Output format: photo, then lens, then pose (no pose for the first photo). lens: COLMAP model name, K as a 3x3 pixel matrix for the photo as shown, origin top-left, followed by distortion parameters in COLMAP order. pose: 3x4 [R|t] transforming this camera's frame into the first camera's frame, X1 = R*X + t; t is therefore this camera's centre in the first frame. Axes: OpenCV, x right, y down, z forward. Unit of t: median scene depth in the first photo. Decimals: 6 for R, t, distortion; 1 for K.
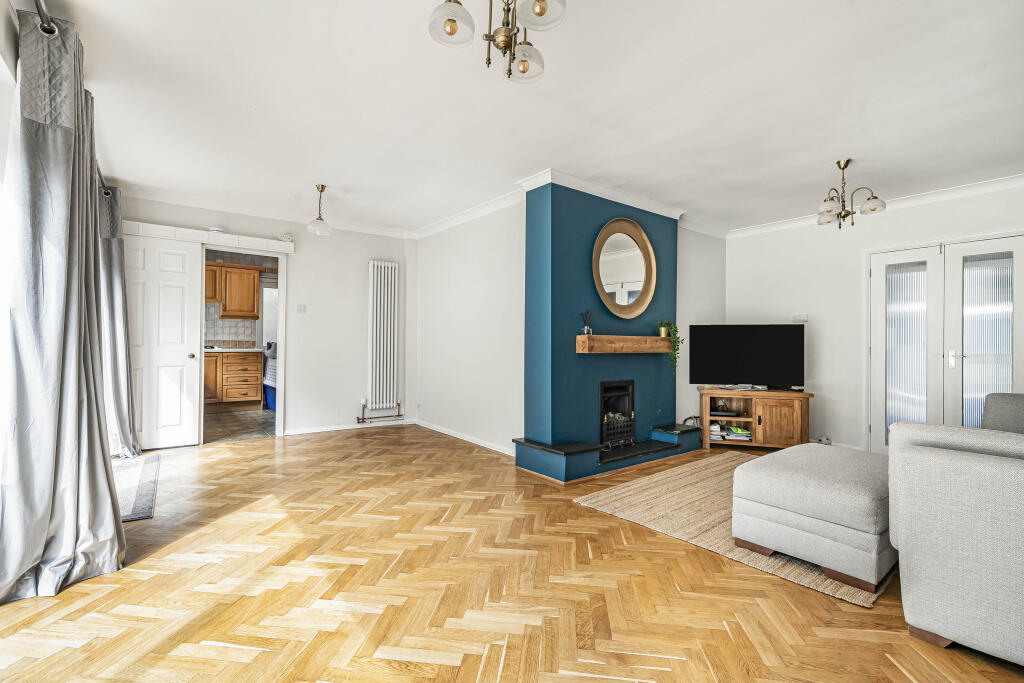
lens RADIAL K [[467.5, 0, 492.2], [0, 467.5, 338.4], [0, 0, 1]] dist [0.000568, -0.001469]
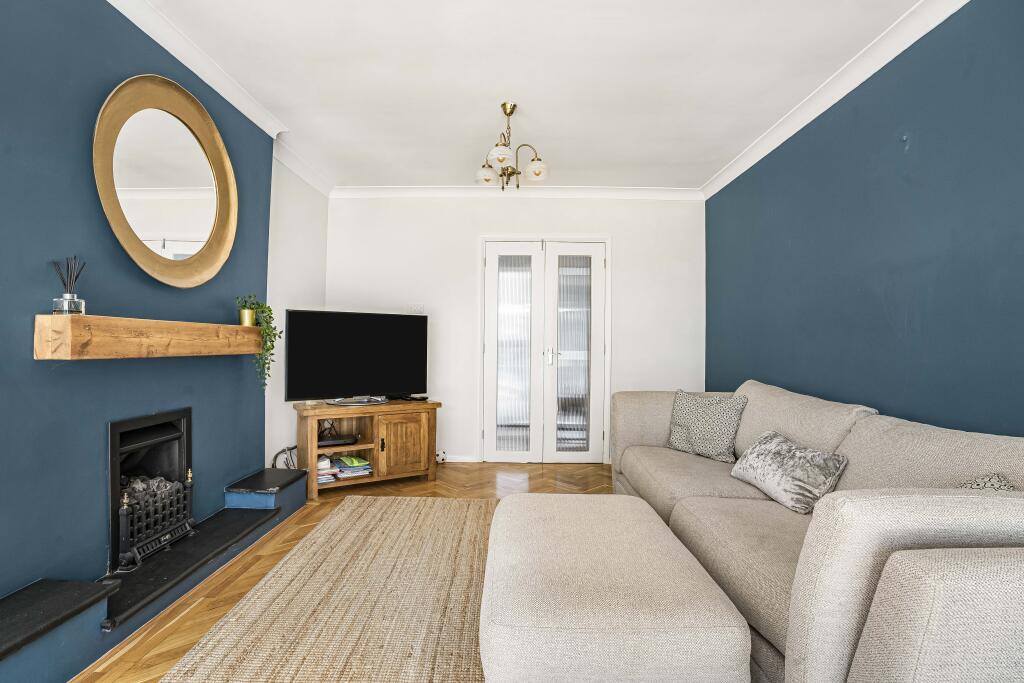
lens RADIAL K [[482.2, 0, 517.9], [0, 482.2, 344.2], [0, 0, 1]] dist [-0.048101, 0.004041]
pose [[0.600615, 0.002166, 0.799536, 0.100727], [-0.016496, 0.999817, 0.009684, 0.007209], [-0.799369, -0.019005, 0.600540, 0.389278]]
